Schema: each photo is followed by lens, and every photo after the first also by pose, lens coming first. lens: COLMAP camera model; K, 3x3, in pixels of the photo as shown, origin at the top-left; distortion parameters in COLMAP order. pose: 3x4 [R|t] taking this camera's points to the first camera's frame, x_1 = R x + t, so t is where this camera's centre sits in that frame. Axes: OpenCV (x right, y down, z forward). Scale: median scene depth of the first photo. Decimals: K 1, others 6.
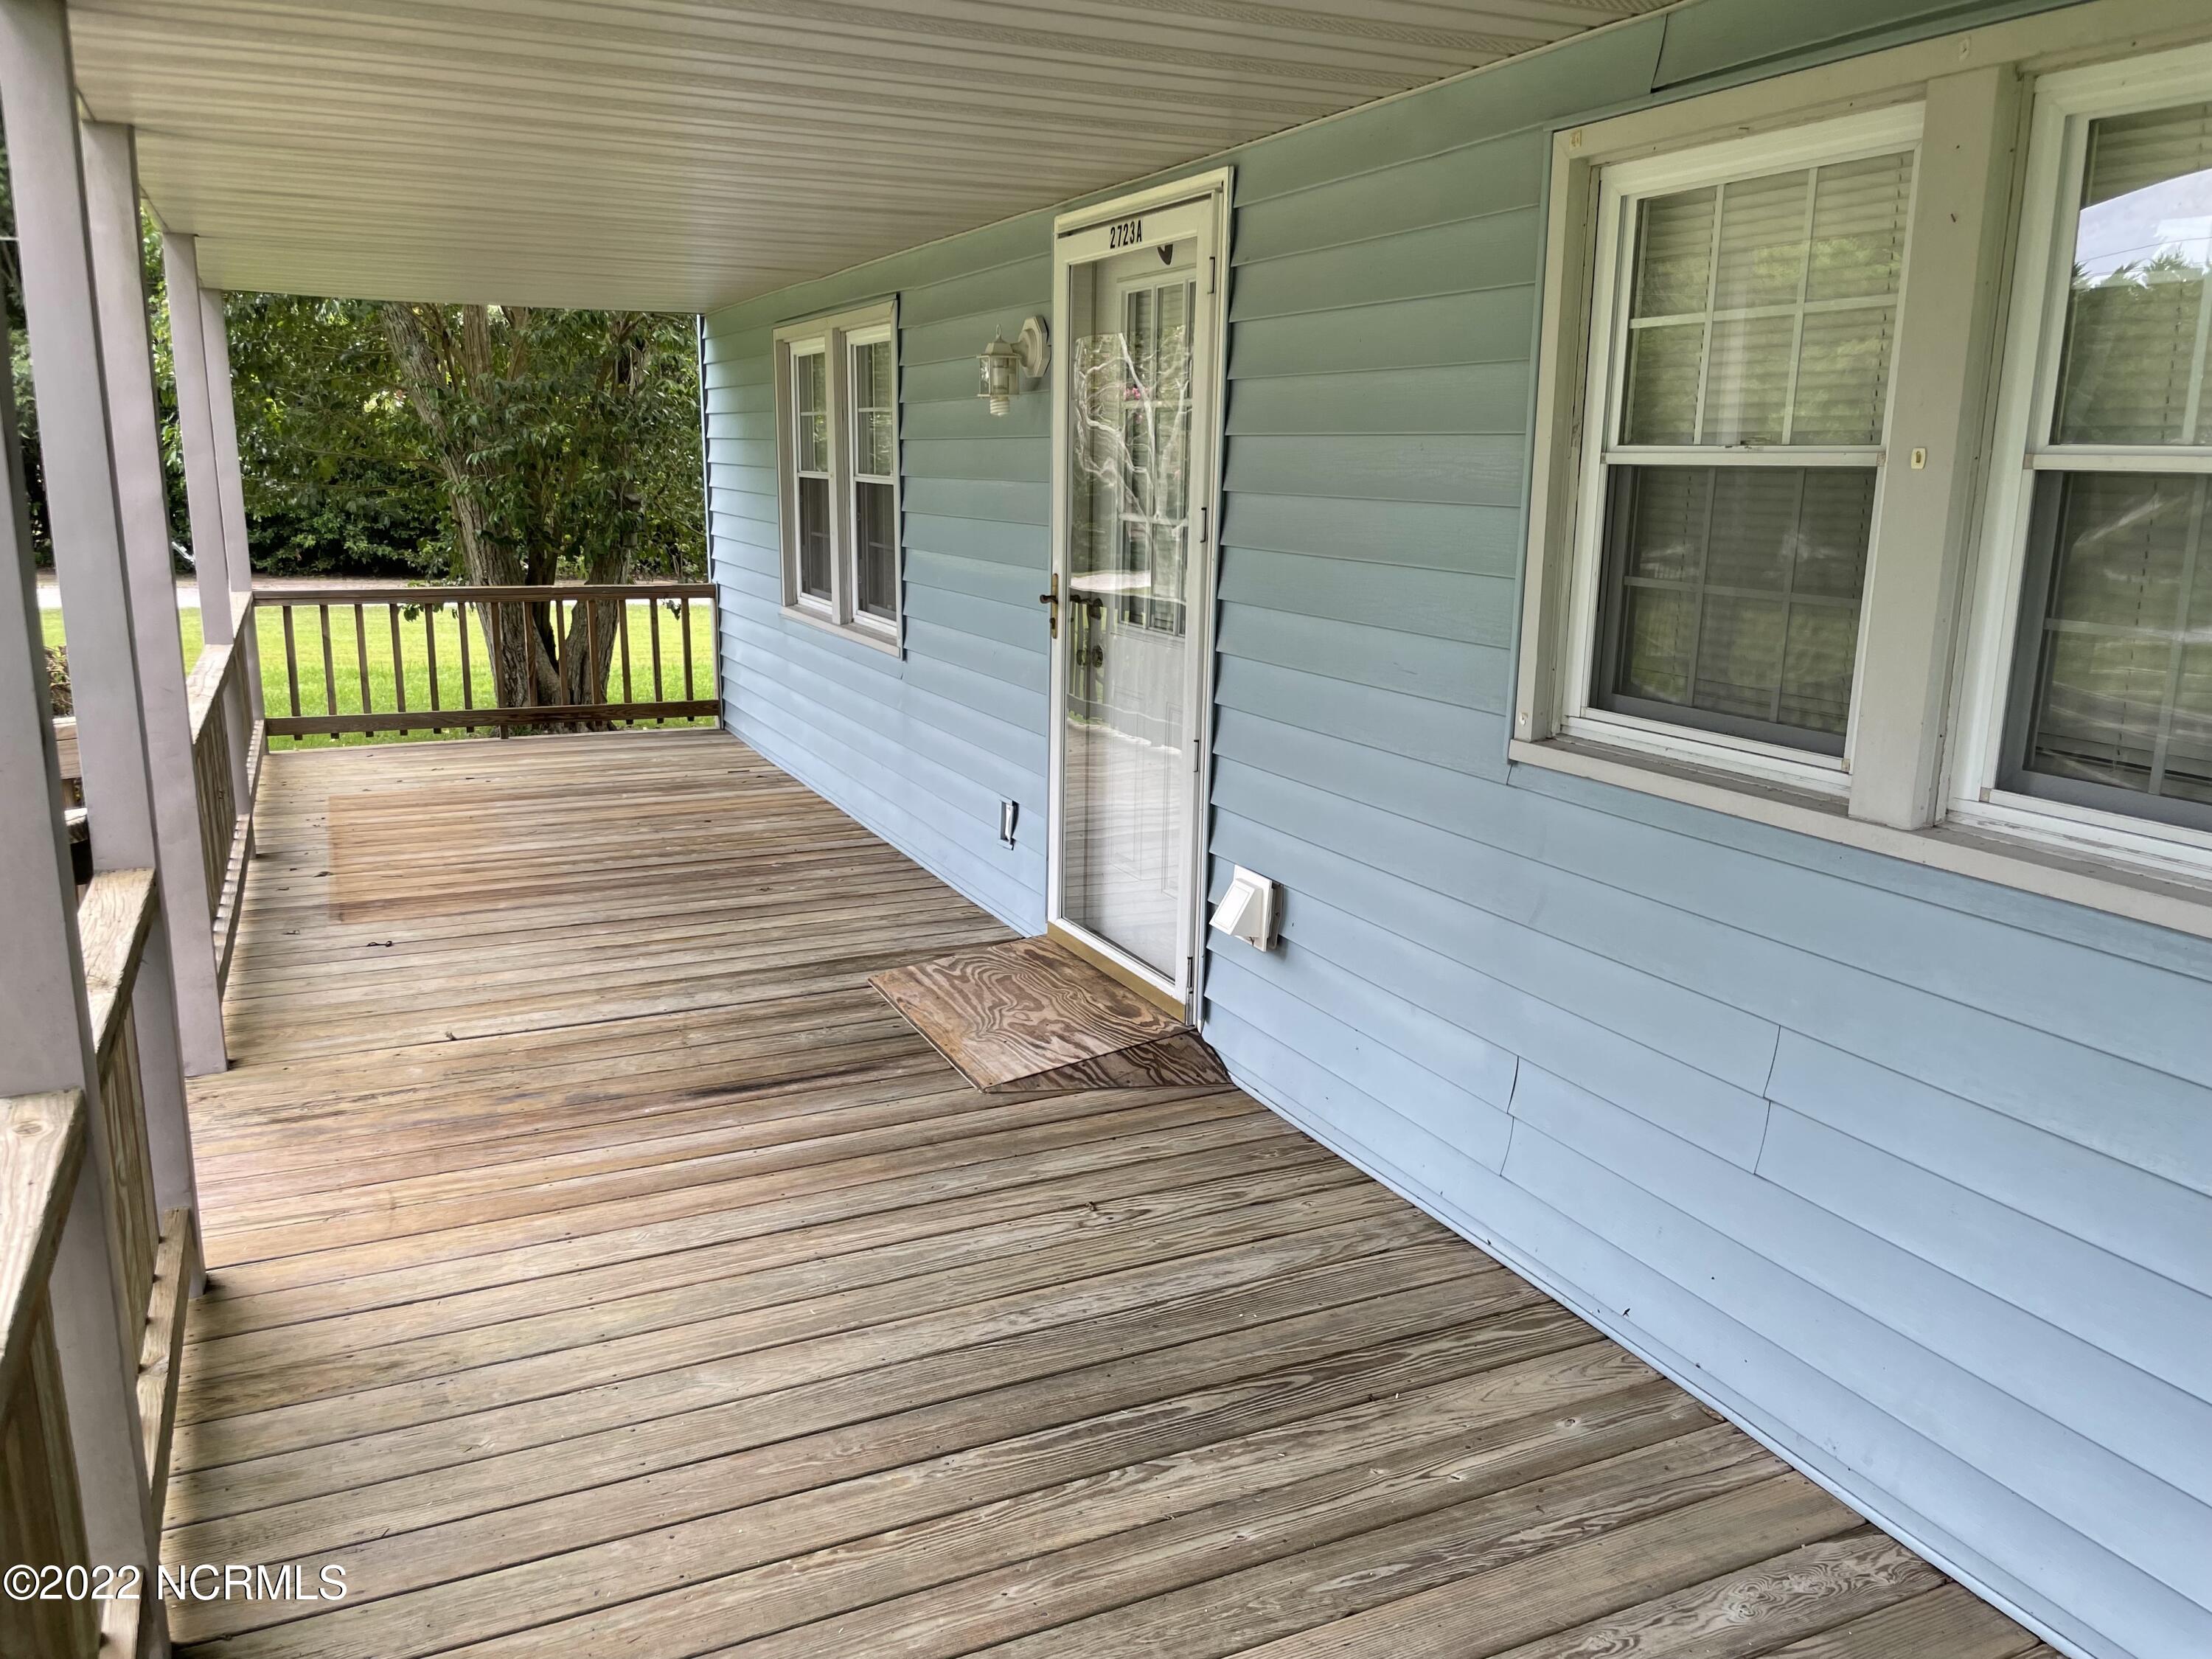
lens RADIAL K [[1675.7, 0, 1108.2], [0, 1675.7, 830.9], [0, 0, 1]] dist [0.055304, -0.088190]
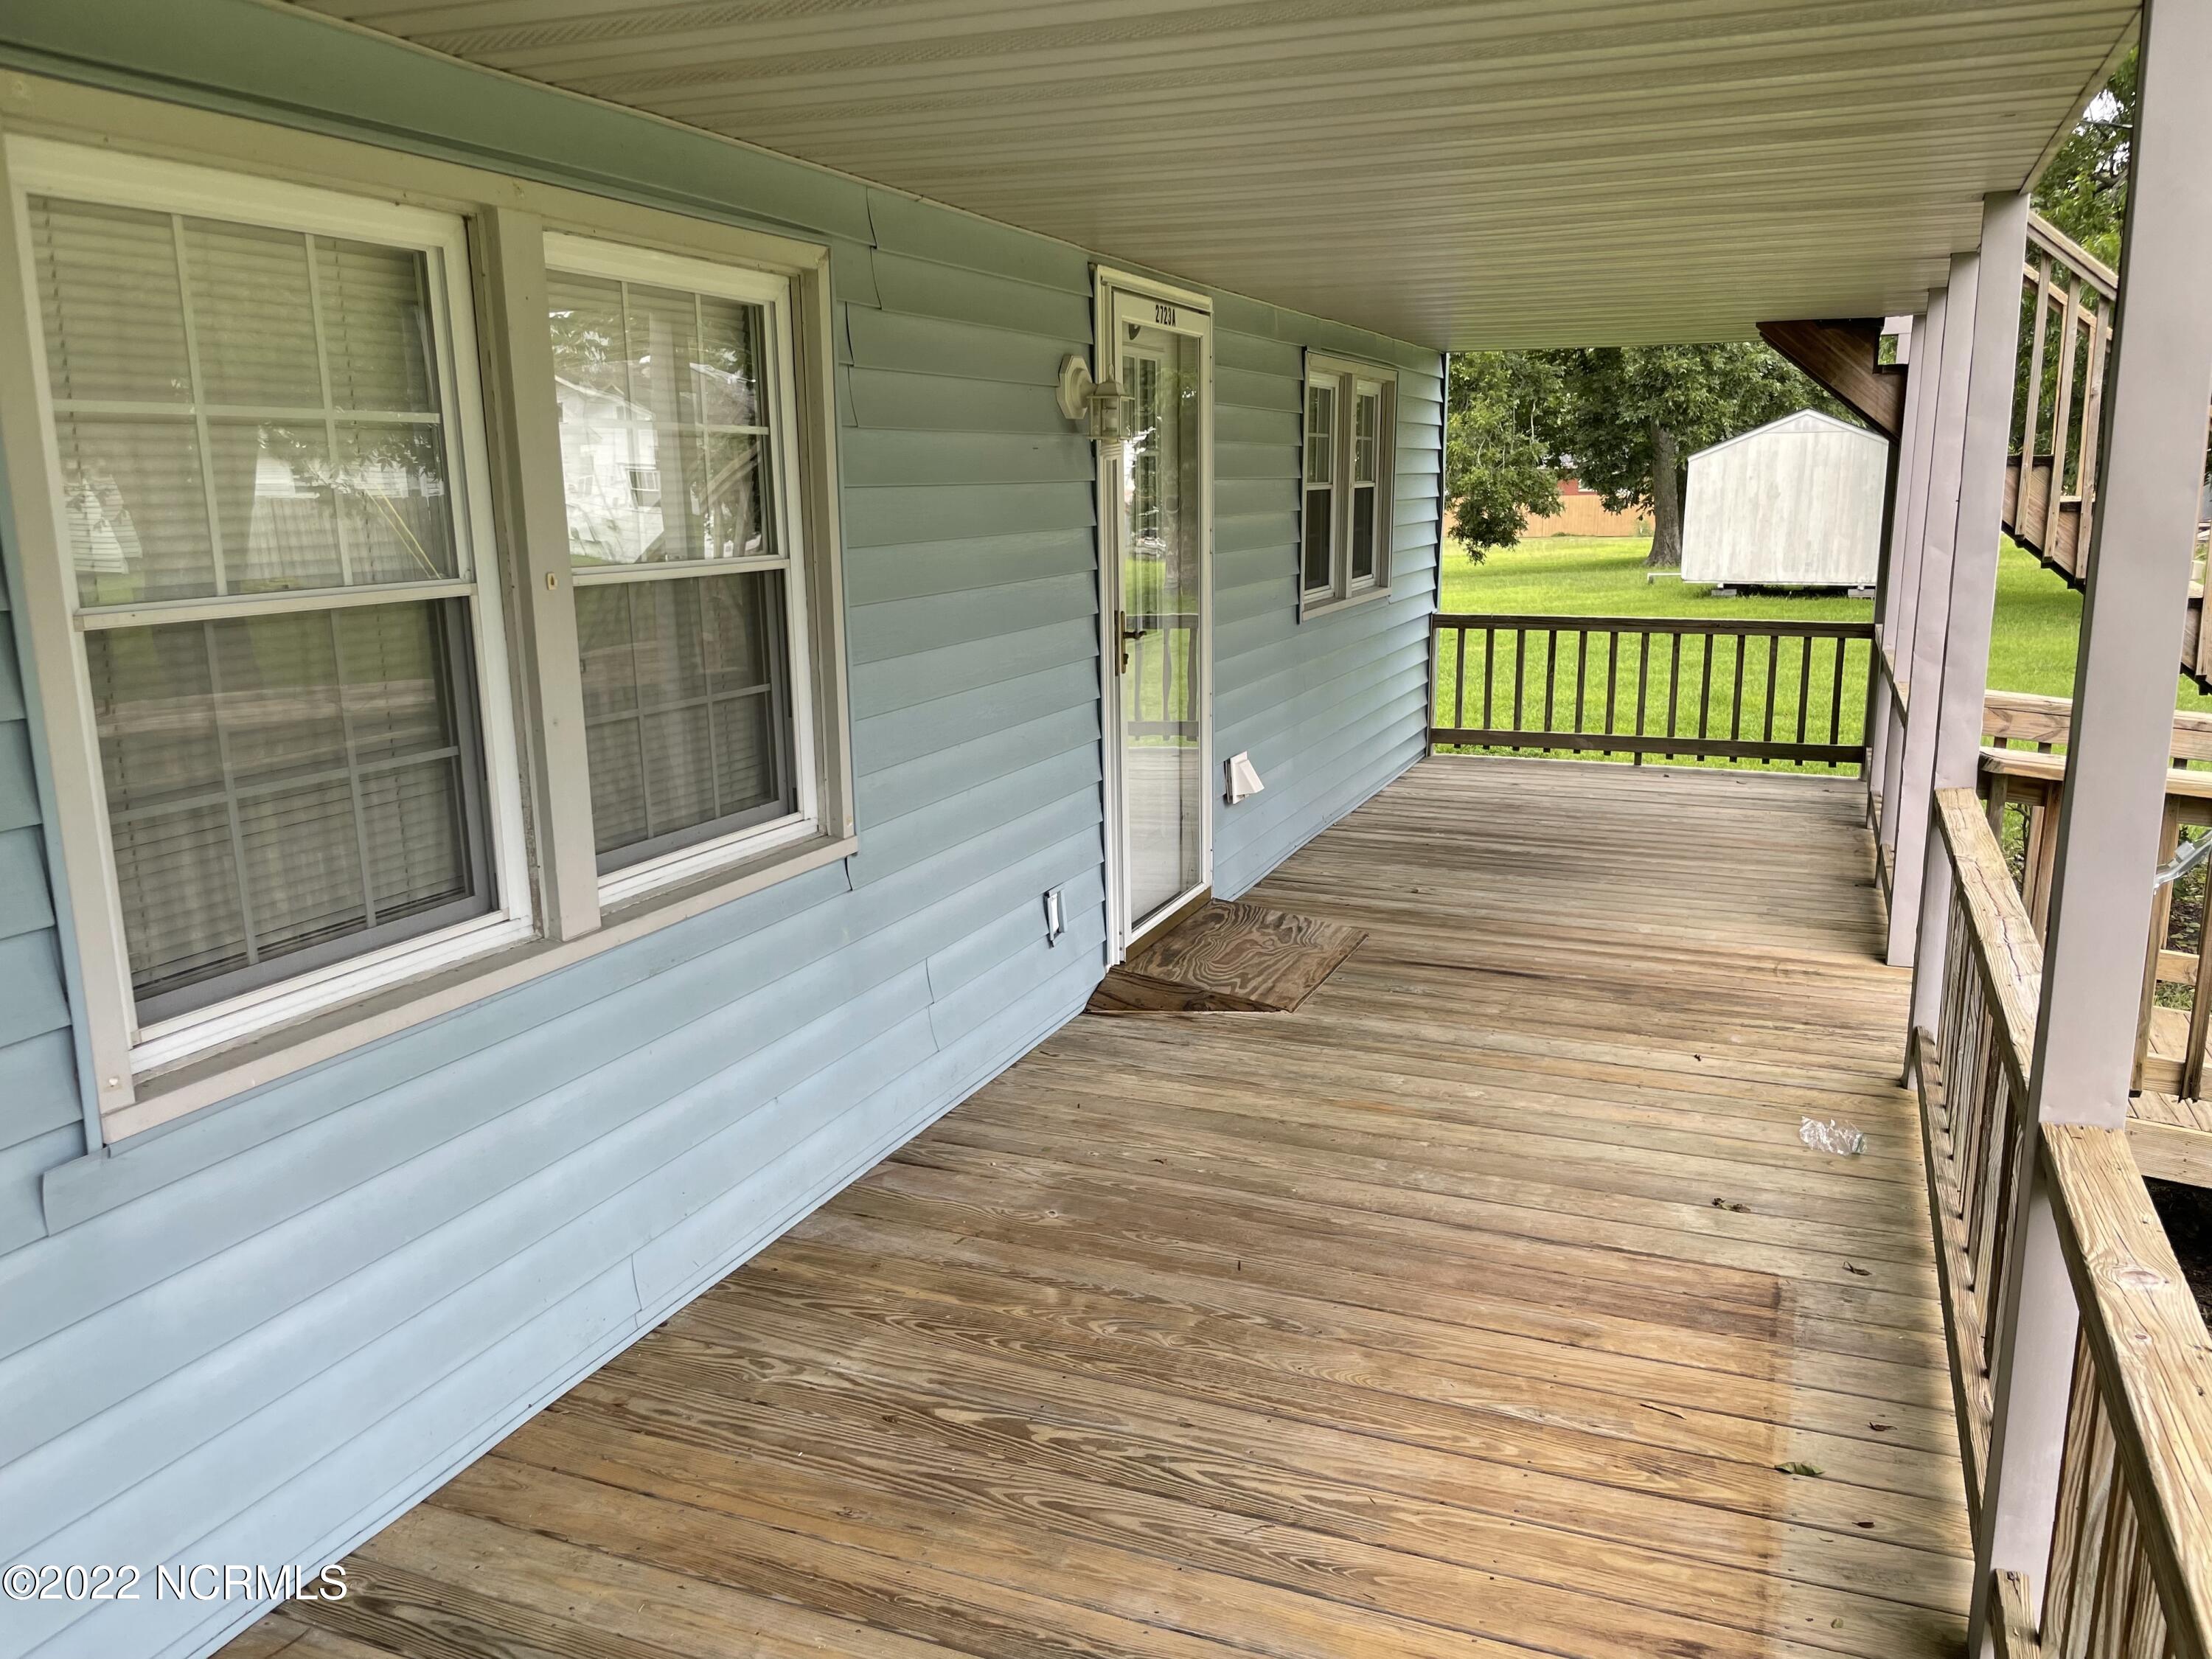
lens RADIAL K [[1675.7, 0, 1112.1], [0, 1675.7, 833.7], [0, 0, 1]] dist [0.055304, -0.088190]
pose [[-0.678698, -0.168302, 0.714873, -0.880834], [0.157627, 0.917322, 0.365615, -0.453726], [-0.717302, 0.360825, -0.596056, 1.858705]]
